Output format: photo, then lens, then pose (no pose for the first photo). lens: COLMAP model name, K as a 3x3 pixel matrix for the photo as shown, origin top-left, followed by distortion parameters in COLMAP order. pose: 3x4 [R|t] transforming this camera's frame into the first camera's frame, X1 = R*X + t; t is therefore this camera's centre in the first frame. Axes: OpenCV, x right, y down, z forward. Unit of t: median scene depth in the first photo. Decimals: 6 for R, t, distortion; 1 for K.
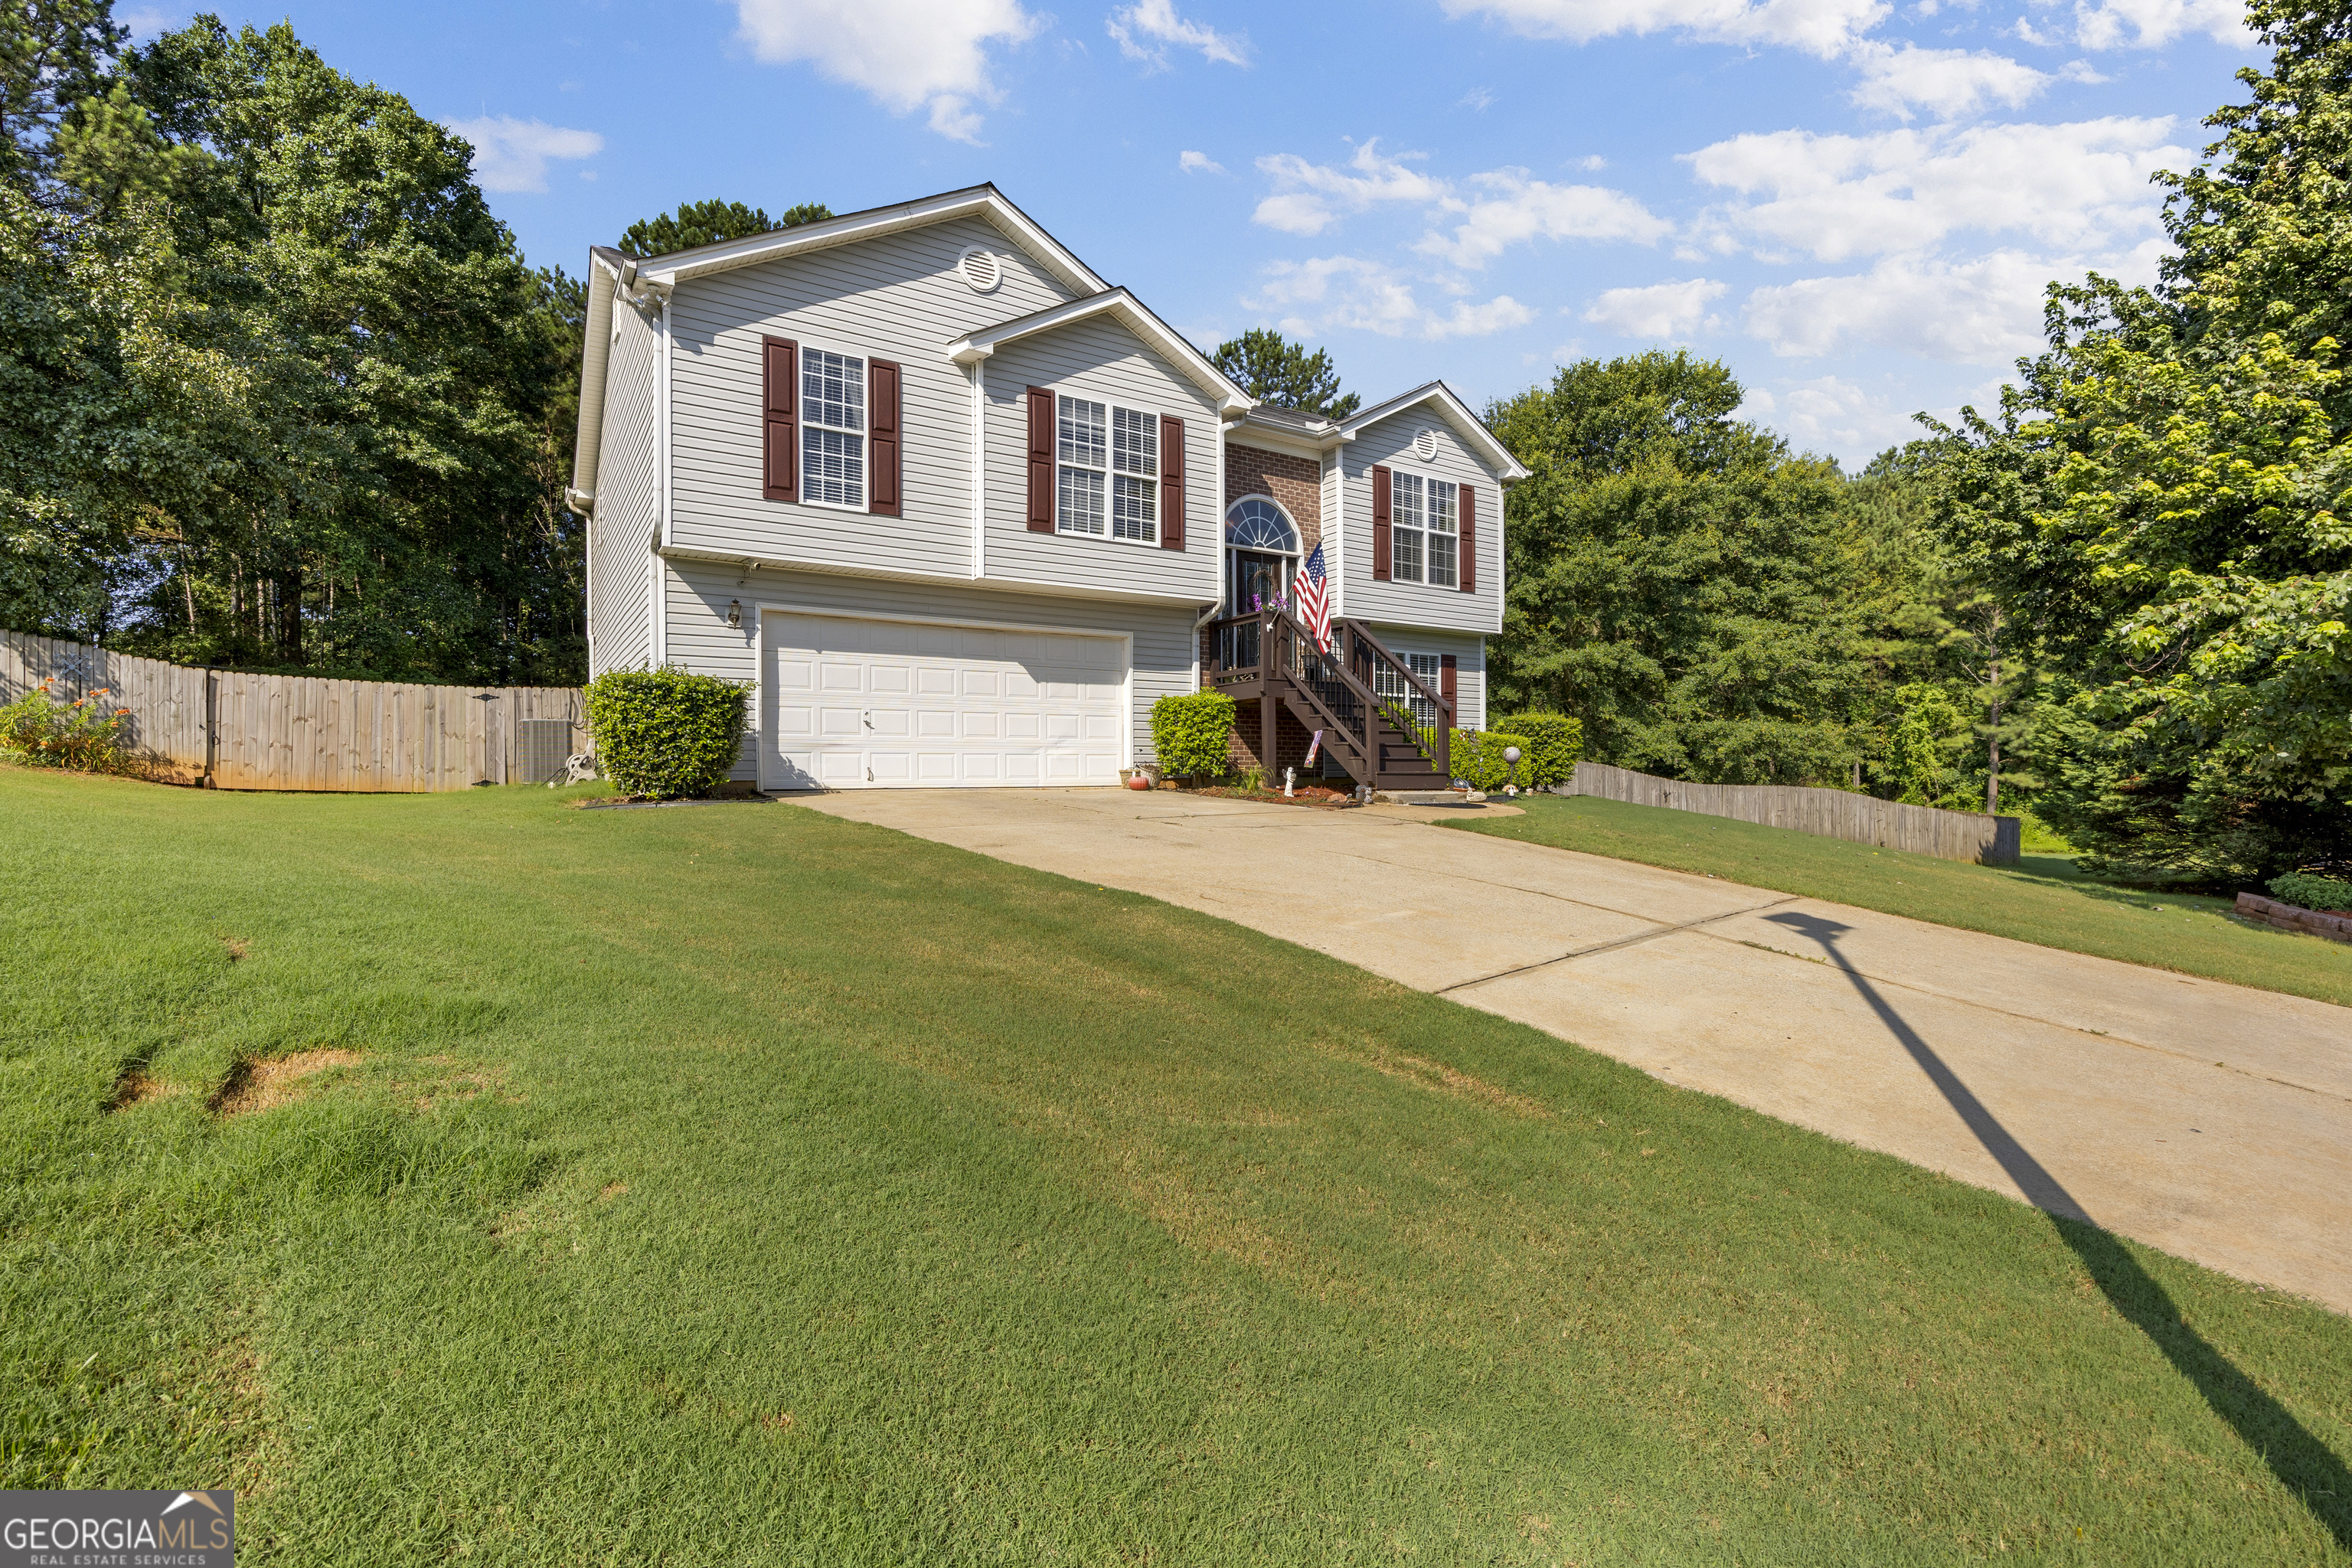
lens RADIAL K [[1031.8, 0, 1165.6], [0, 1031.8, 779.3], [0, 0, 1]] dist [-0.012258, -0.000220]
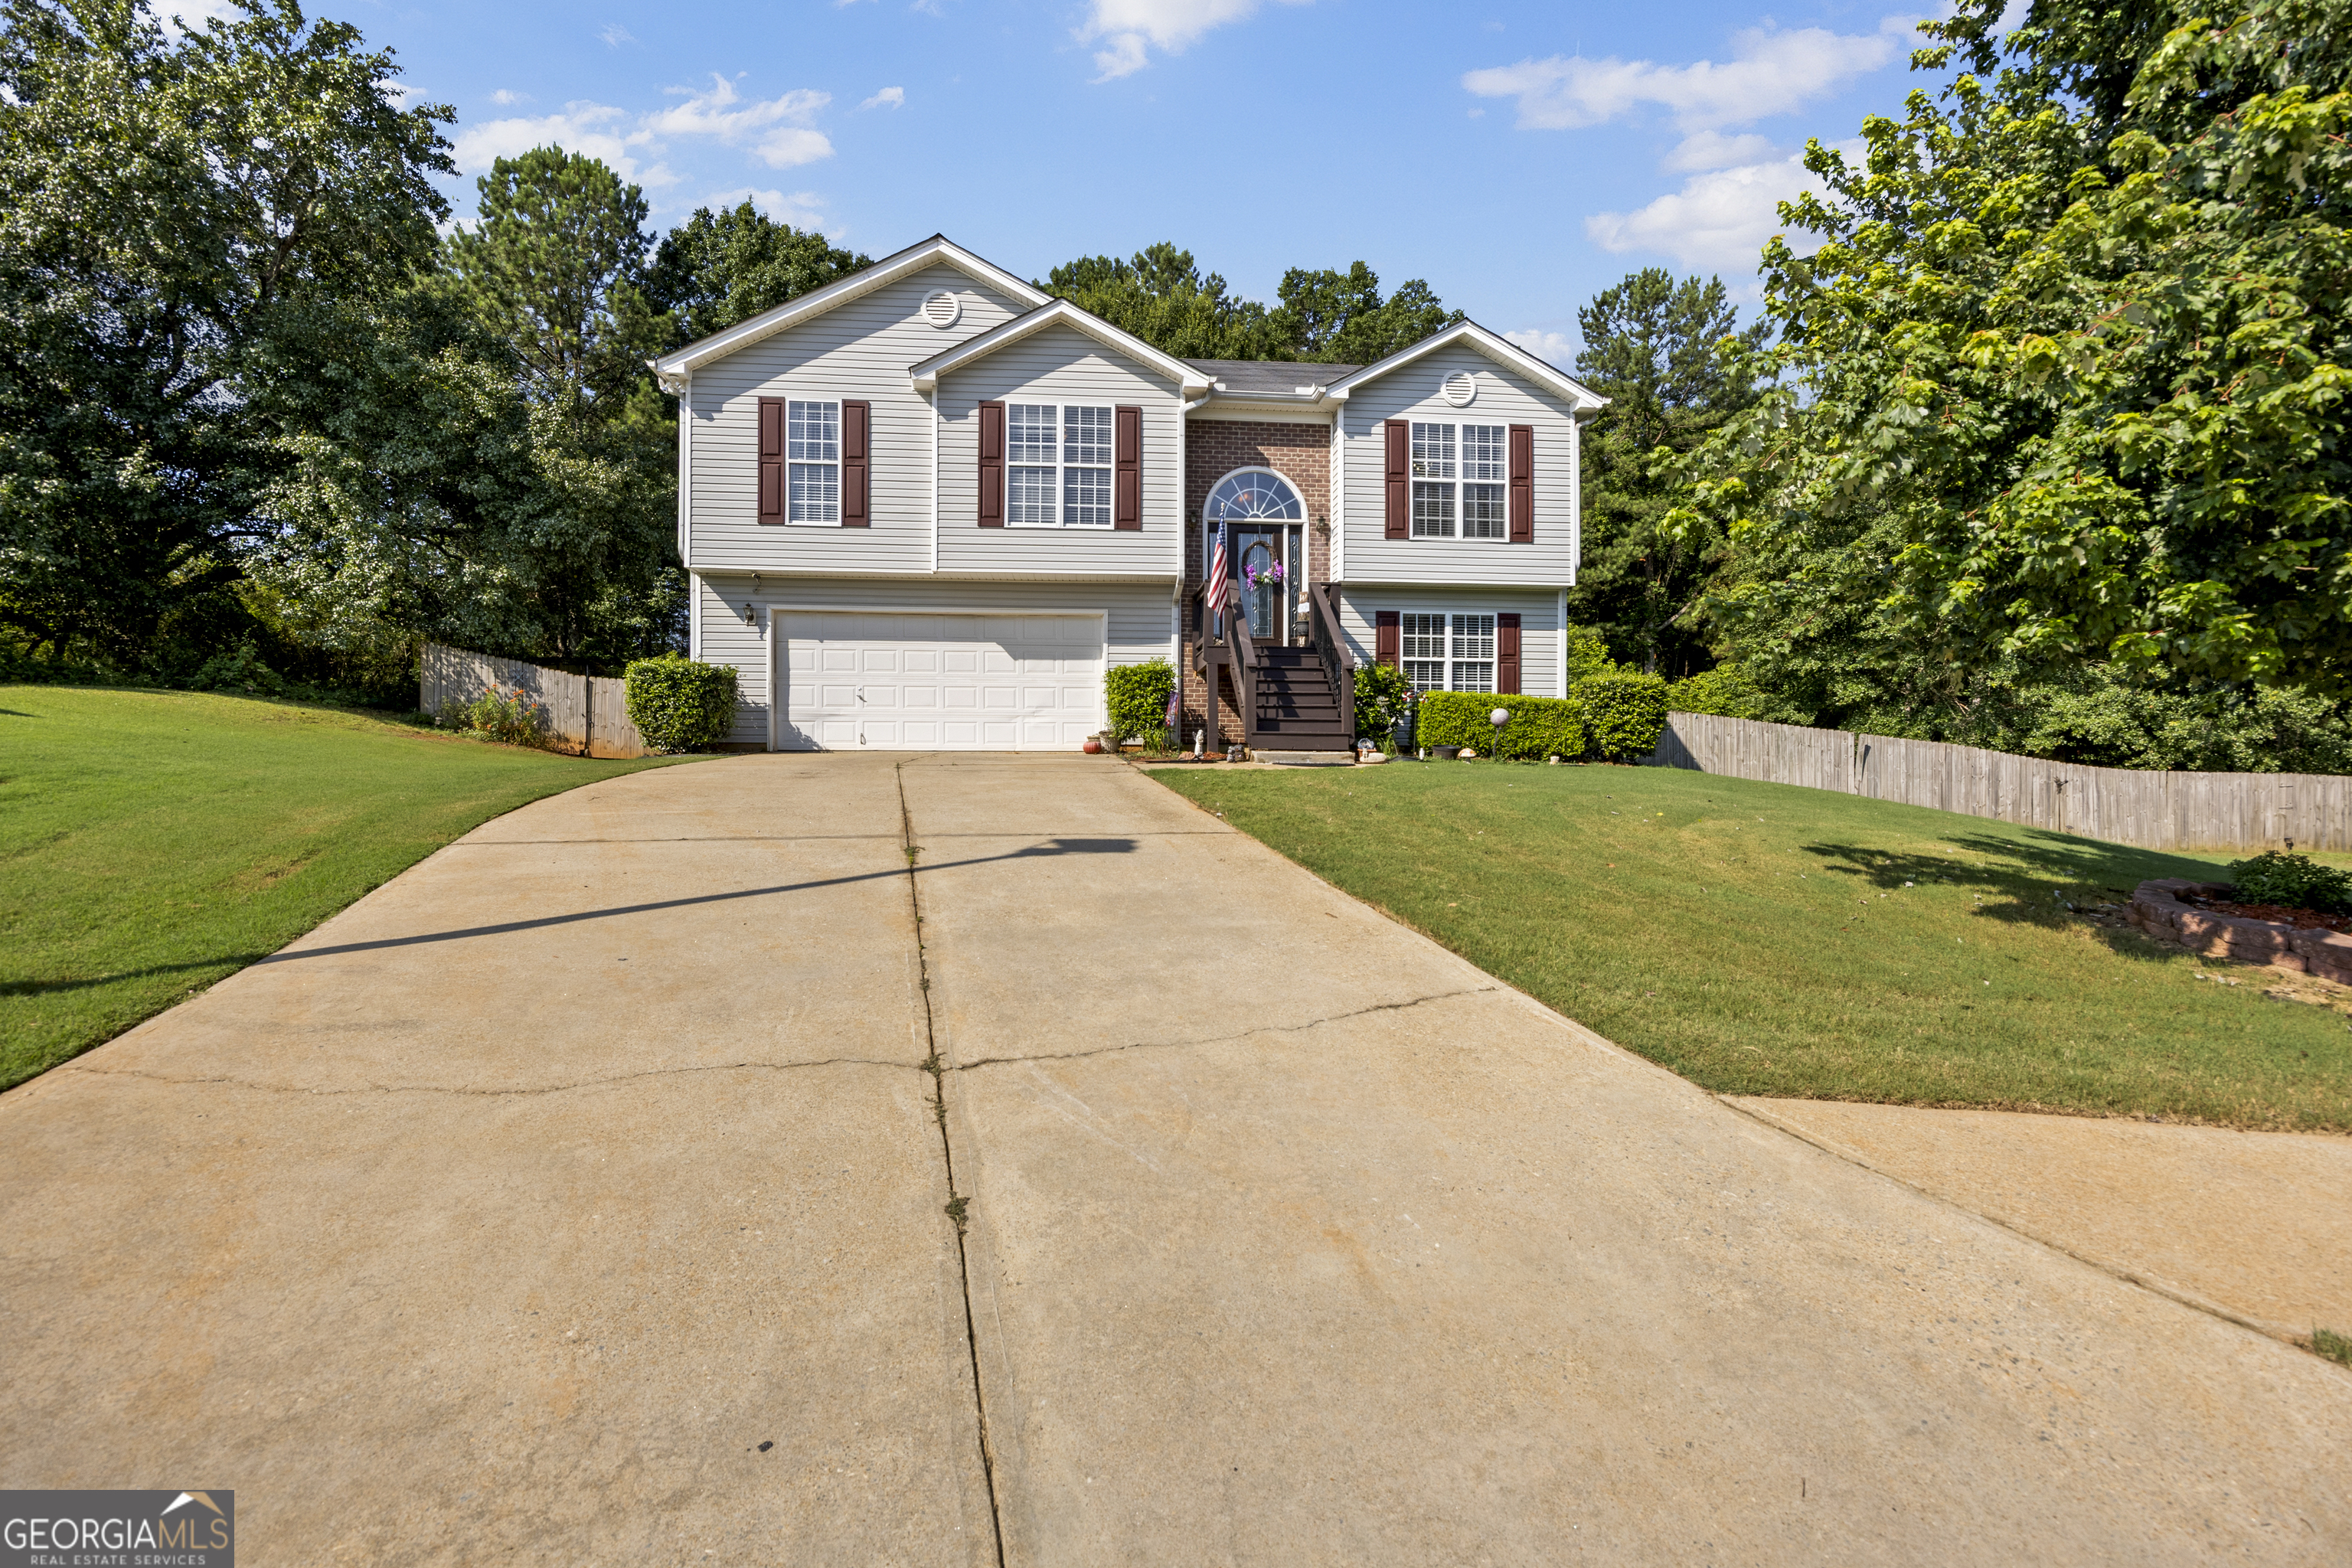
lens RADIAL K [[1031.8, 0, 1165.6], [0, 1031.8, 779.3], [0, 0, 1]] dist [-0.012258, -0.000220]
pose [[0.894525, 0.007692, -0.446952, 0.528156], [-0.006954, 0.999970, 0.003293, 0.033174], [0.446964, 0.000163, 0.894552, 0.057972]]
